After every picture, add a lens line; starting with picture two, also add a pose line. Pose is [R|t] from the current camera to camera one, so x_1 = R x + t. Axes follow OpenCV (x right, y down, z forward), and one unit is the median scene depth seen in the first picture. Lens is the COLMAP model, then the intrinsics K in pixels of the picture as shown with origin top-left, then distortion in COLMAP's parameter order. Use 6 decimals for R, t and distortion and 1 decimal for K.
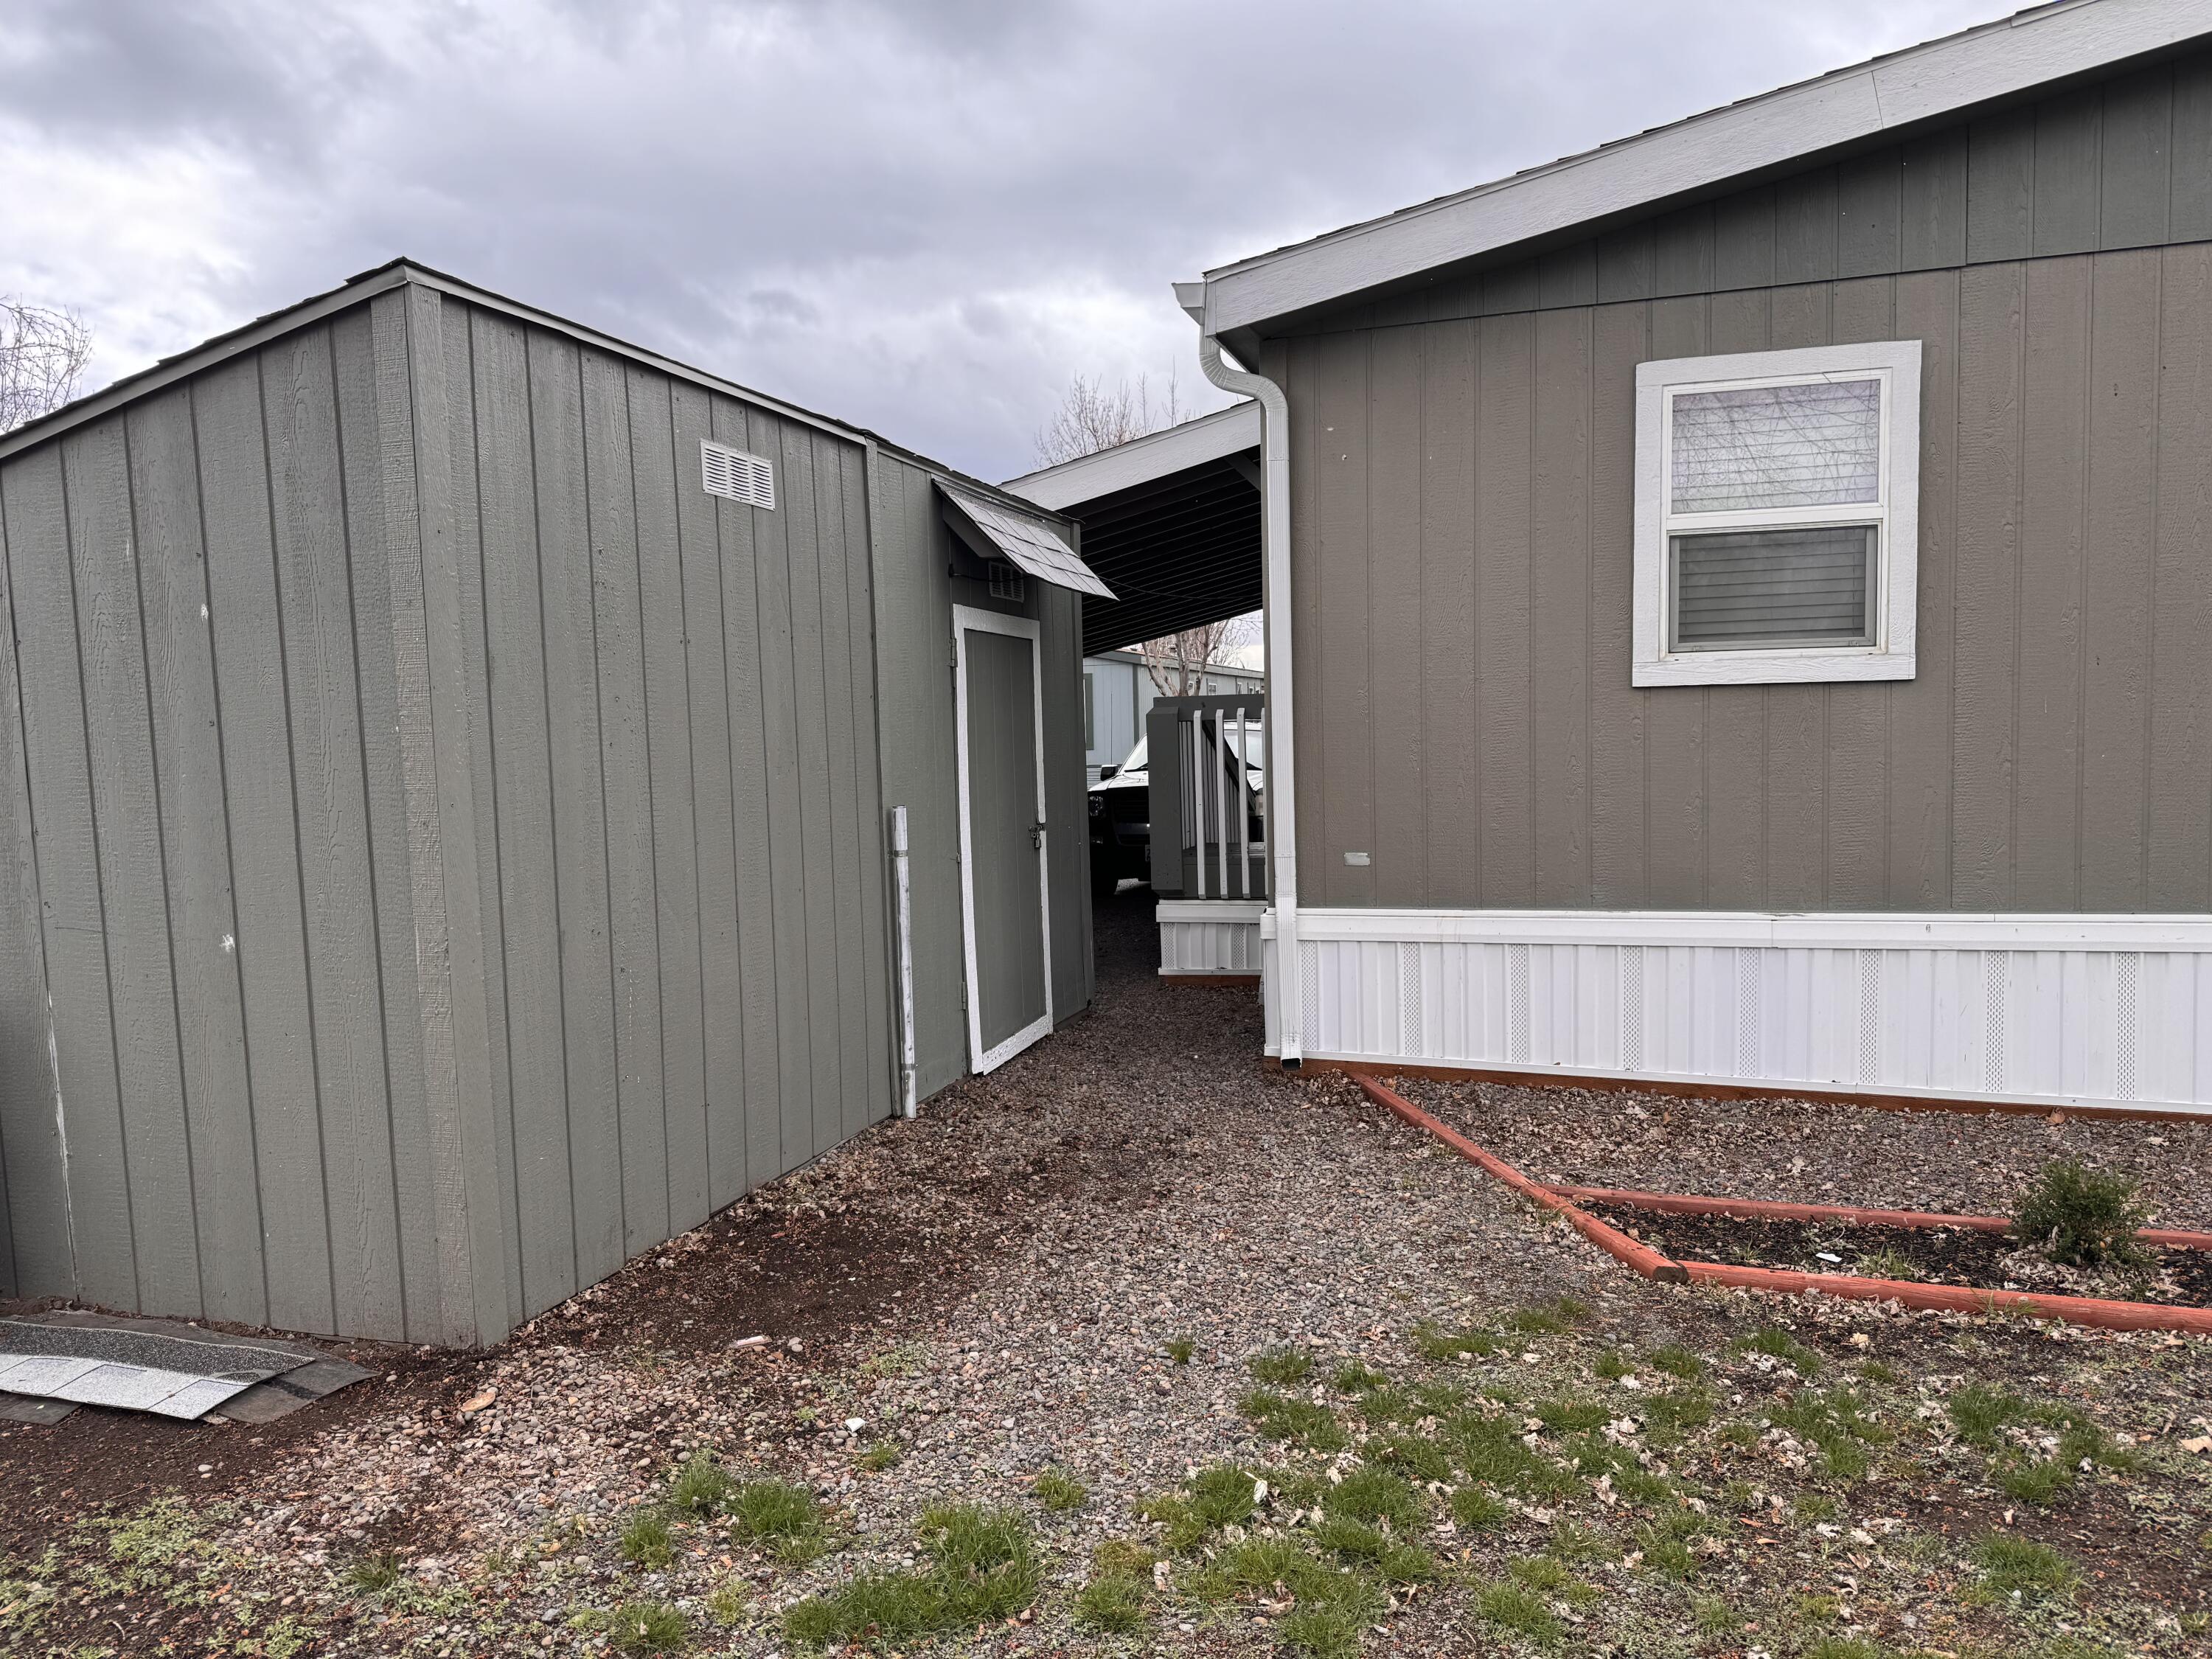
lens RADIAL K [[1556.9, 0, 1105.0], [0, 1556.9, 842.4], [0, 0, 1]] dist [0.014897, -0.020956]
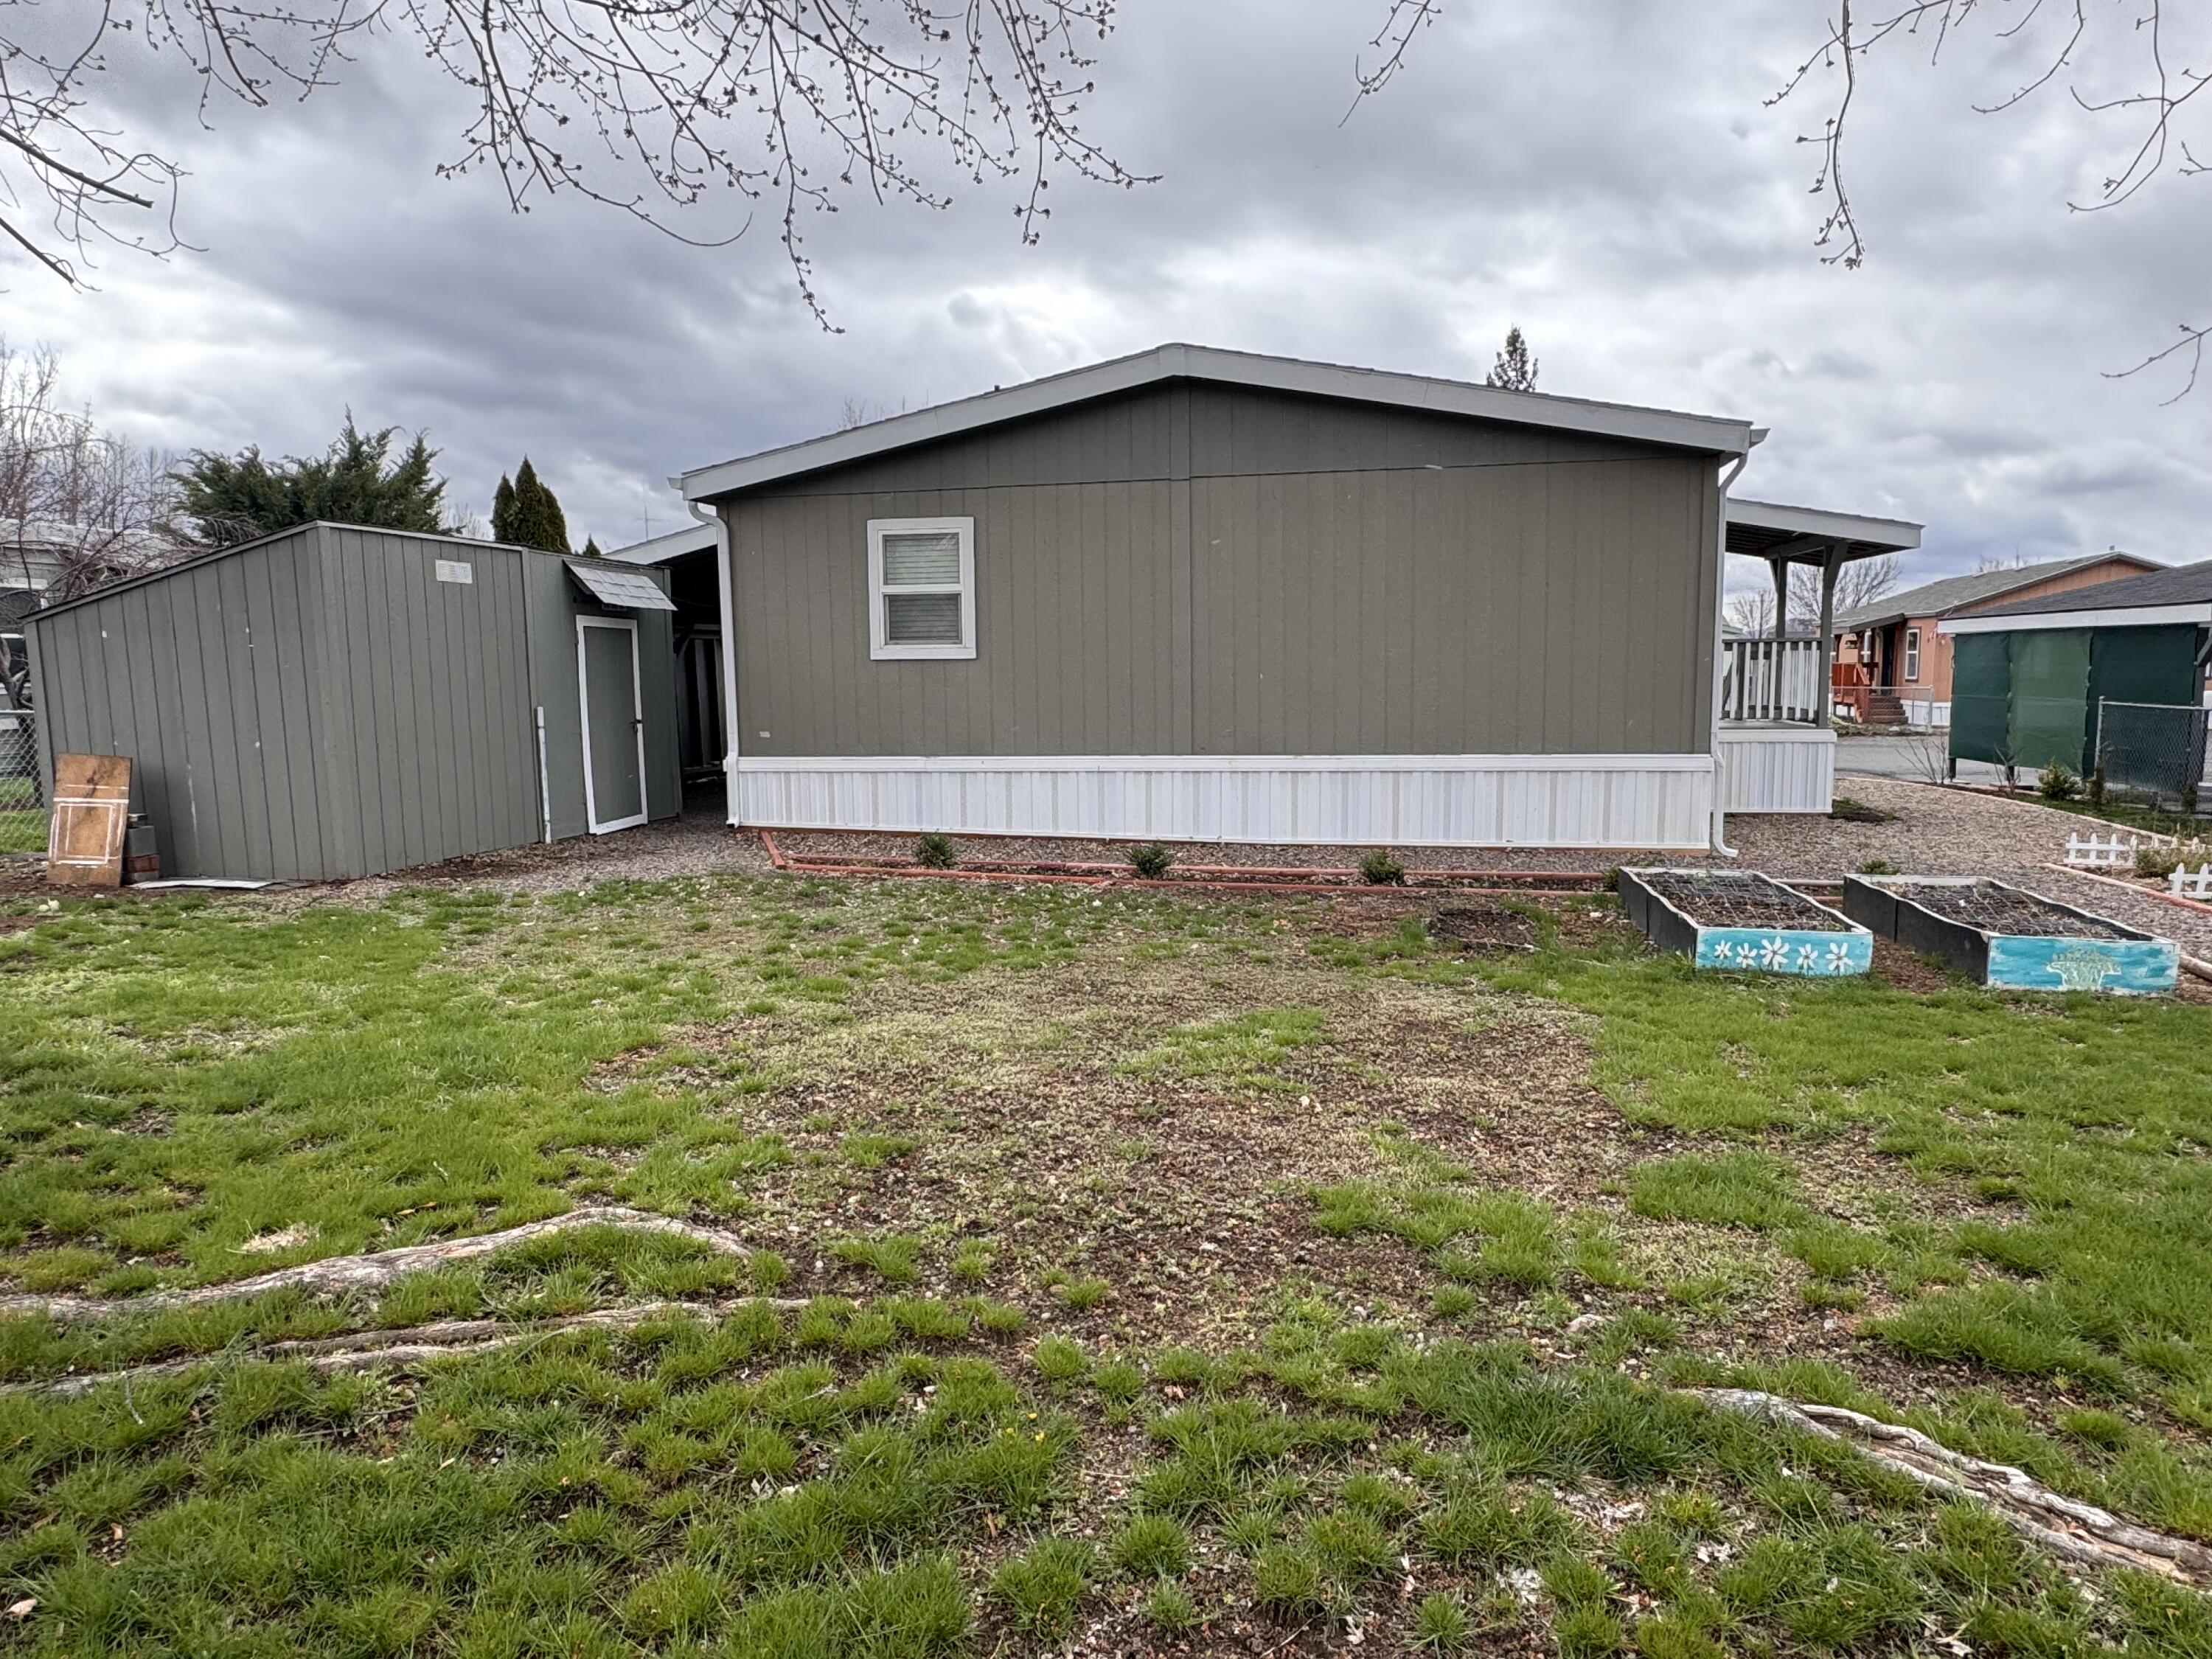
lens RADIAL K [[1410.9, 0, 1110.2], [0, 1410.9, 829.5], [0, 0, 1]] dist [-0.007083, -0.002073]
pose [[0.994137, 0.003611, 0.108068, 0.475046], [-0.007878, 0.999205, 0.039082, 0.068942], [-0.107841, -0.039704, 0.993375, -1.148109]]
